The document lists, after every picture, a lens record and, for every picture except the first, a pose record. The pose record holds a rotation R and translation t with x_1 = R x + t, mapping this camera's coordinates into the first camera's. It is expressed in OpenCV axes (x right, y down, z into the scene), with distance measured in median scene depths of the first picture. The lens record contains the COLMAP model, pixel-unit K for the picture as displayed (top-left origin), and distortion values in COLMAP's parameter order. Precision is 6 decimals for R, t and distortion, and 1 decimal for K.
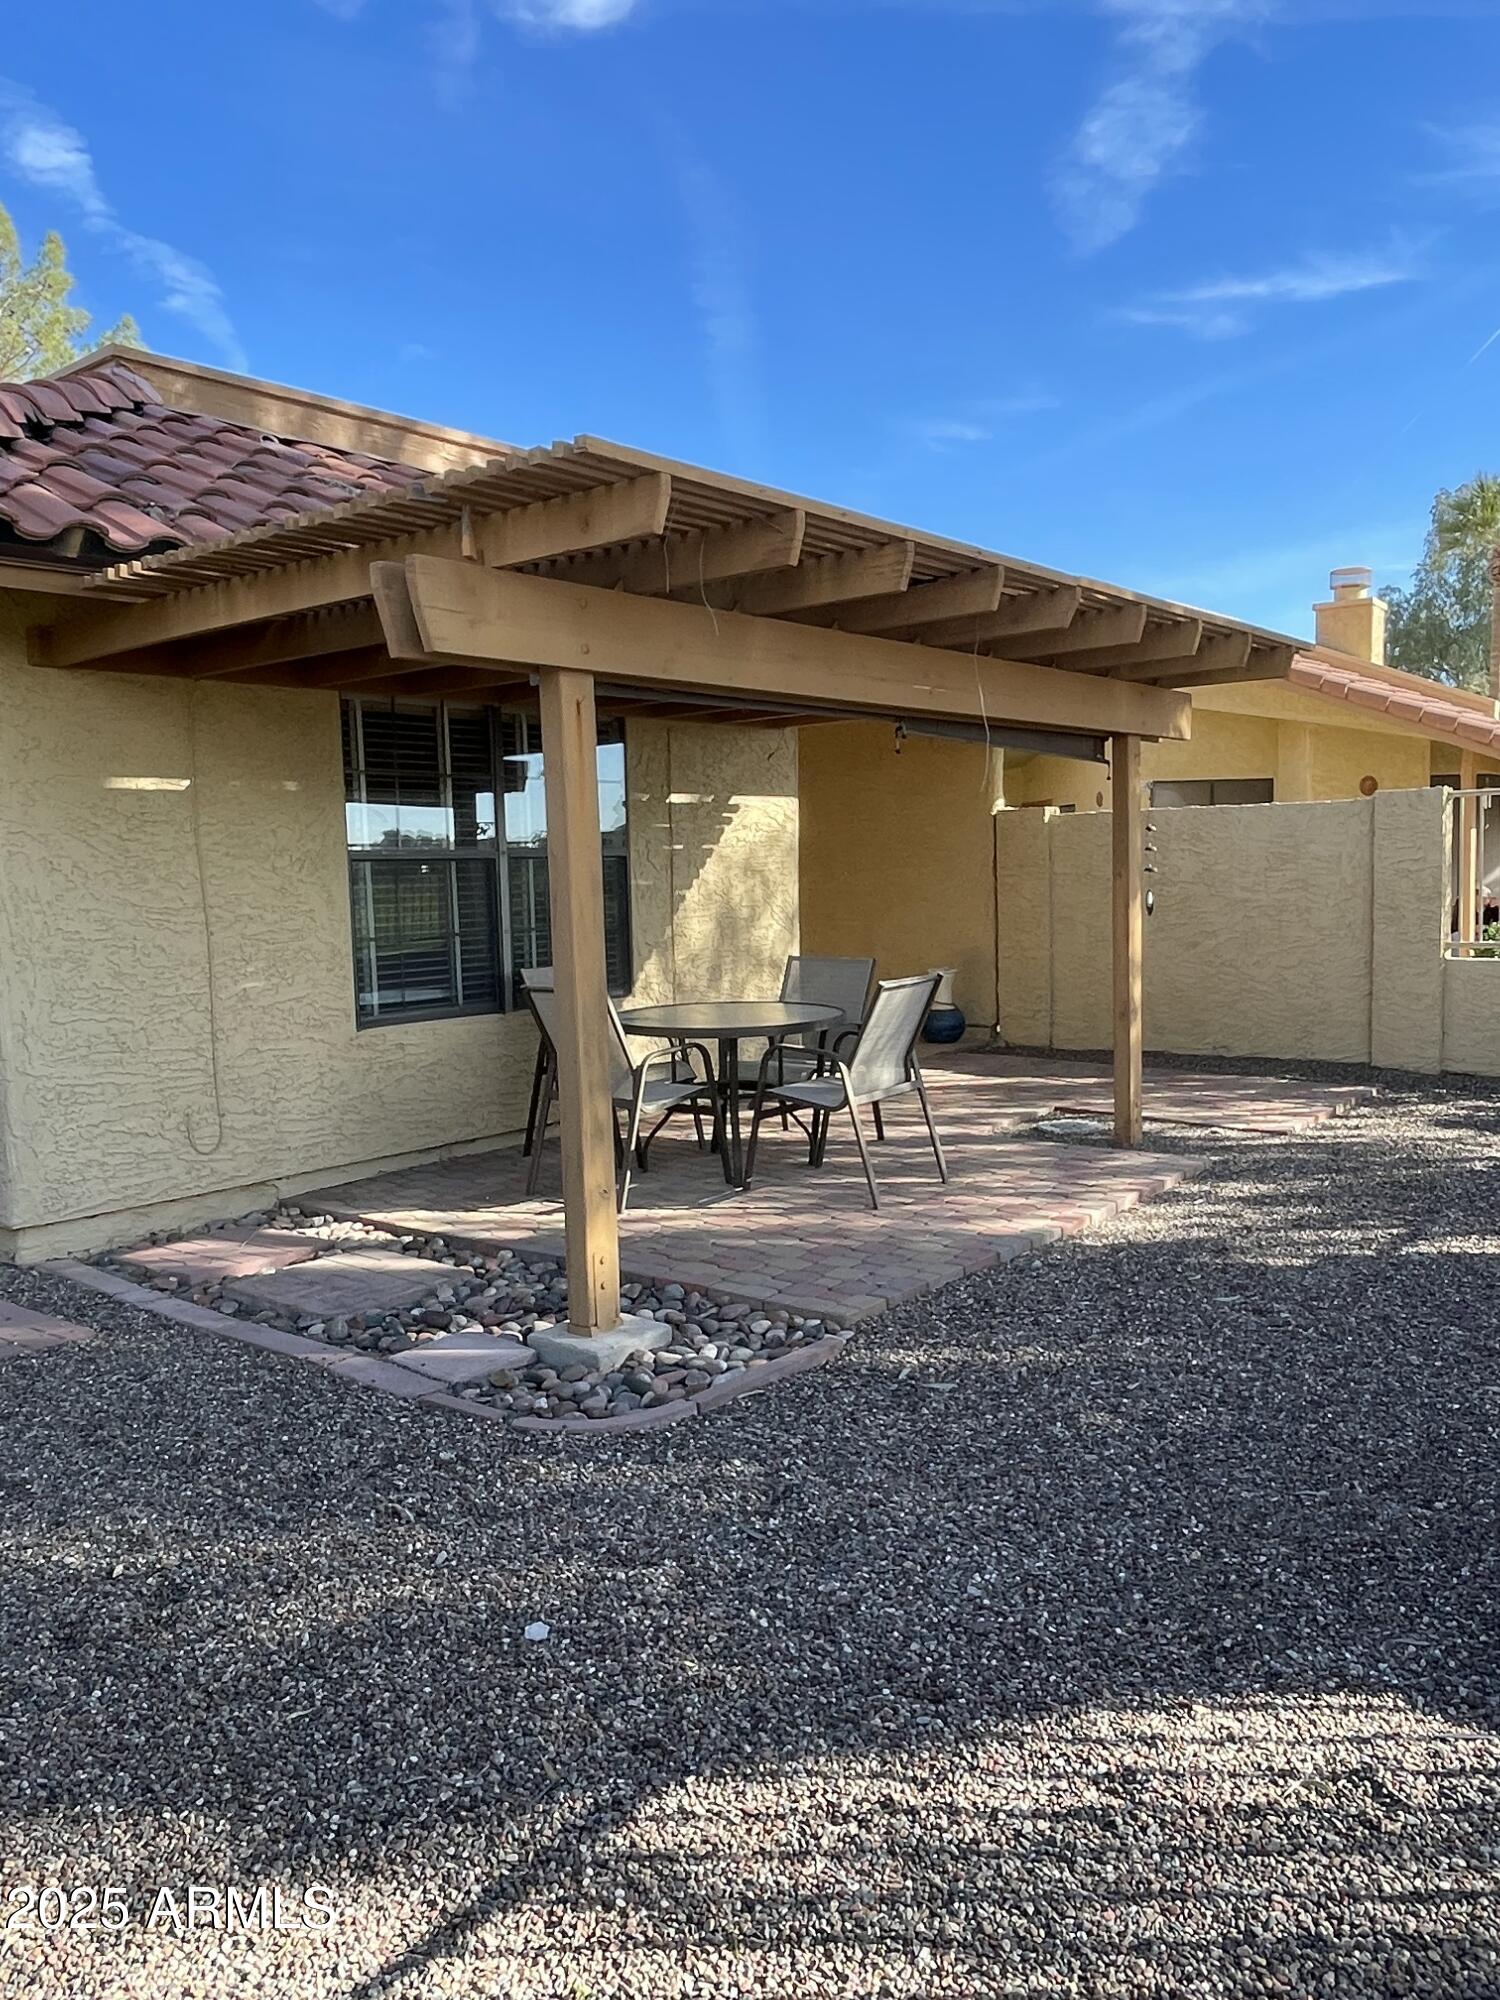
lens RADIAL K [[1500.6, 0, 750.0], [0, 1500.6, 1000.0], [0, 0, 1]] dist [0.002438, -0.005889]
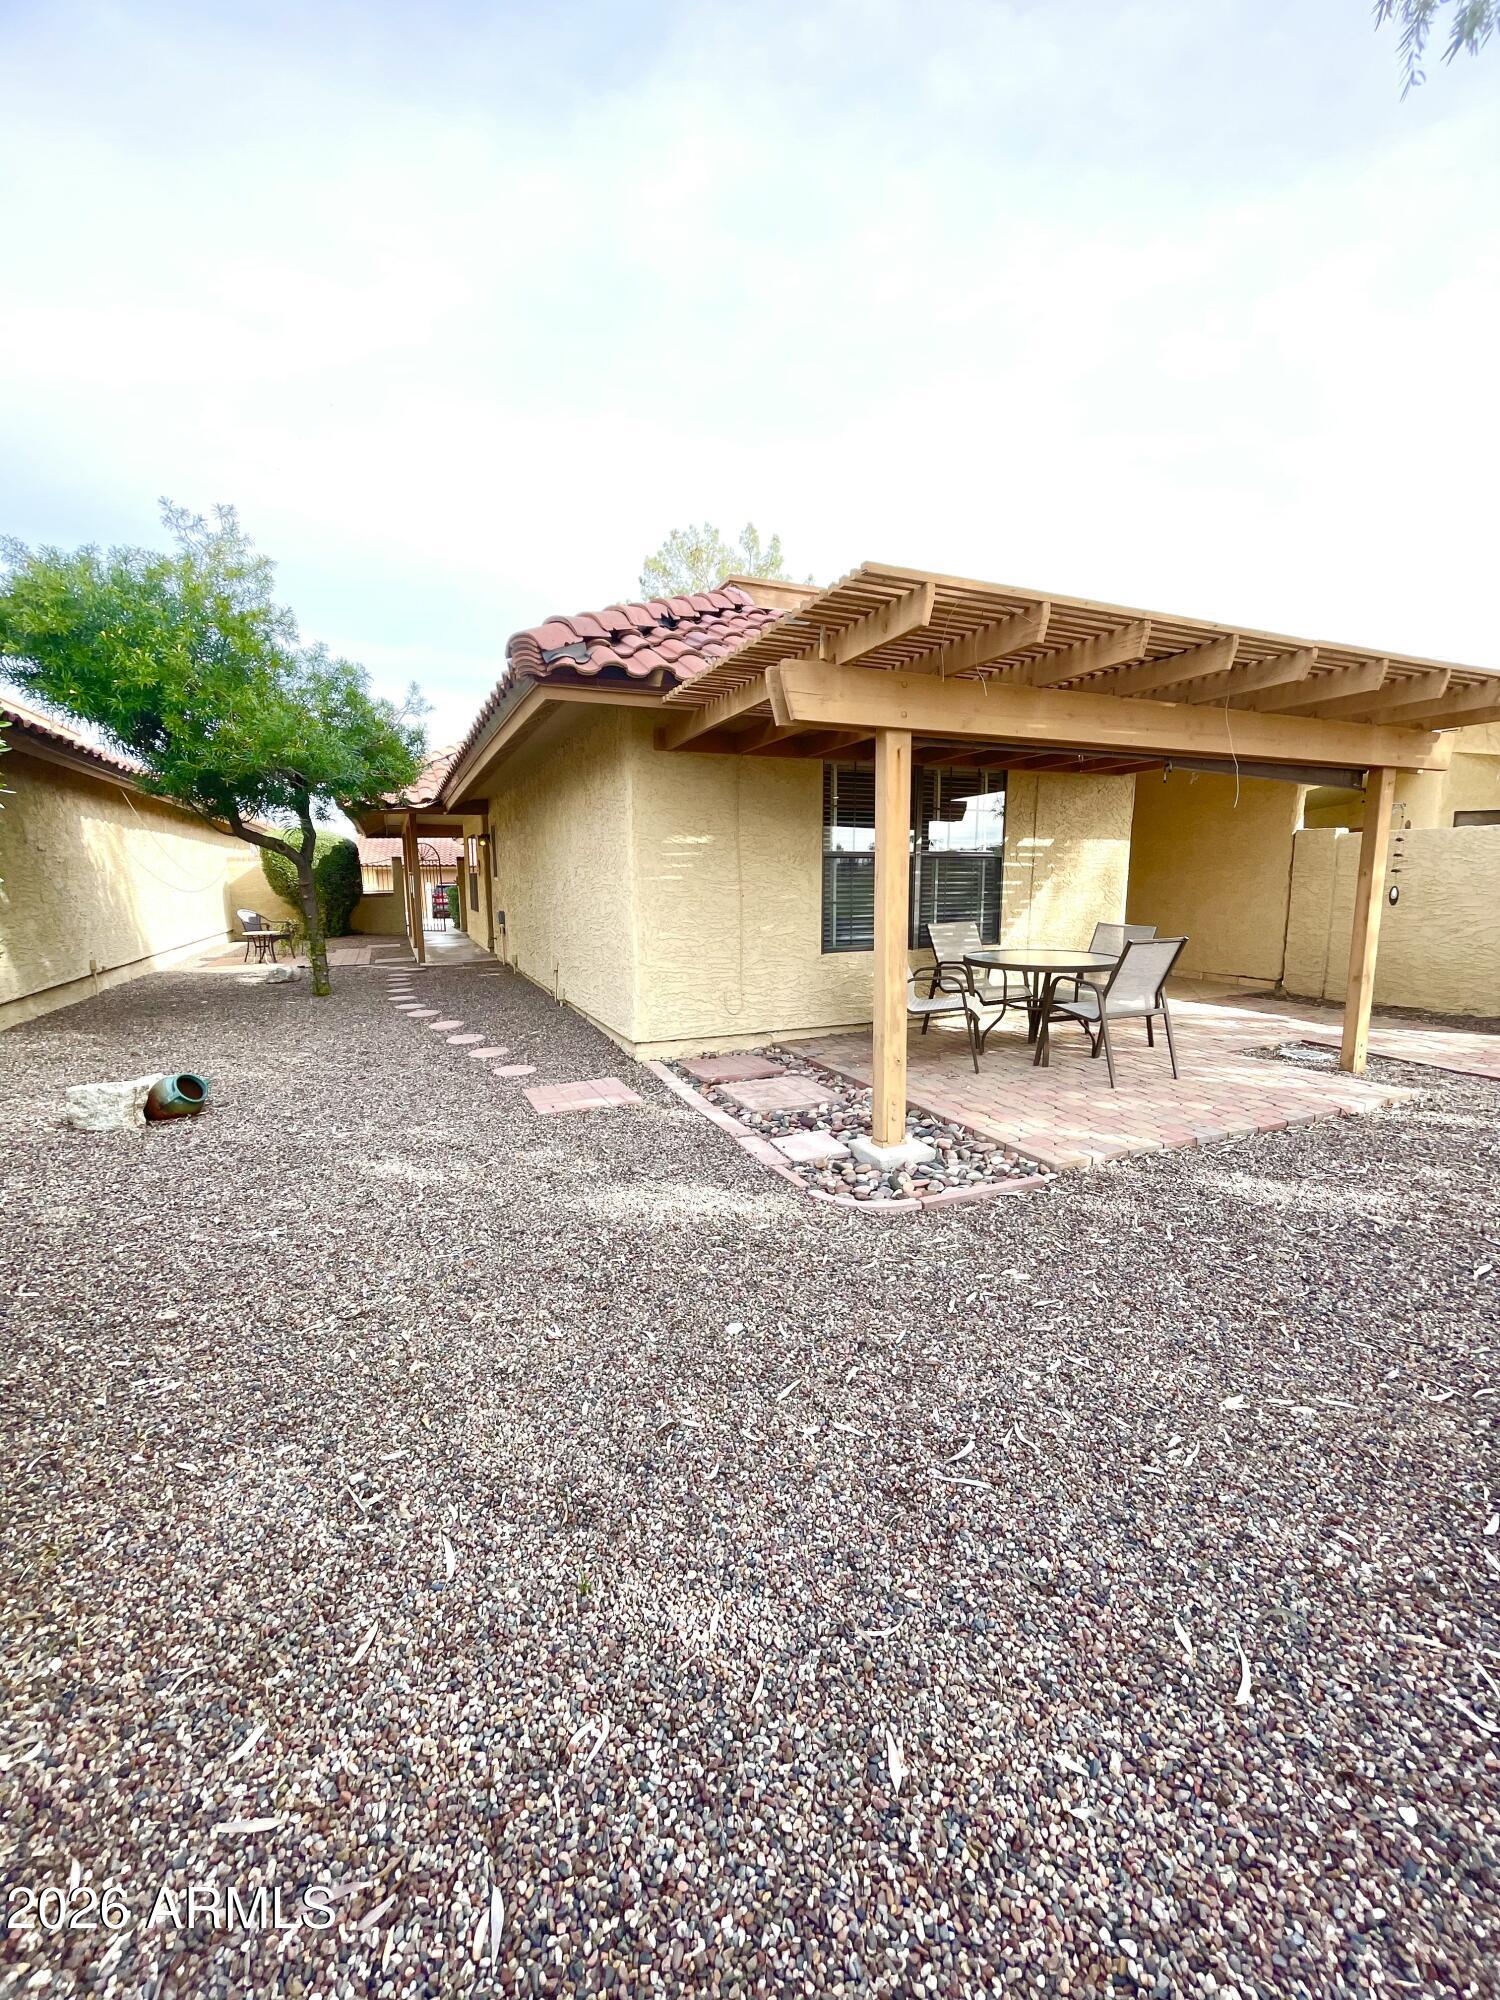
lens RADIAL K [[807.7, 0, 750.0], [0, 807.7, 1000.0], [0, 0, 1]] dist [0.001021, -0.000005]
pose [[0.888724, 0.089416, -0.449638, 0.133282], [-0.057241, 0.994762, 0.084682, -0.001688], [0.454855, -0.049522, 0.889187, 0.147440]]
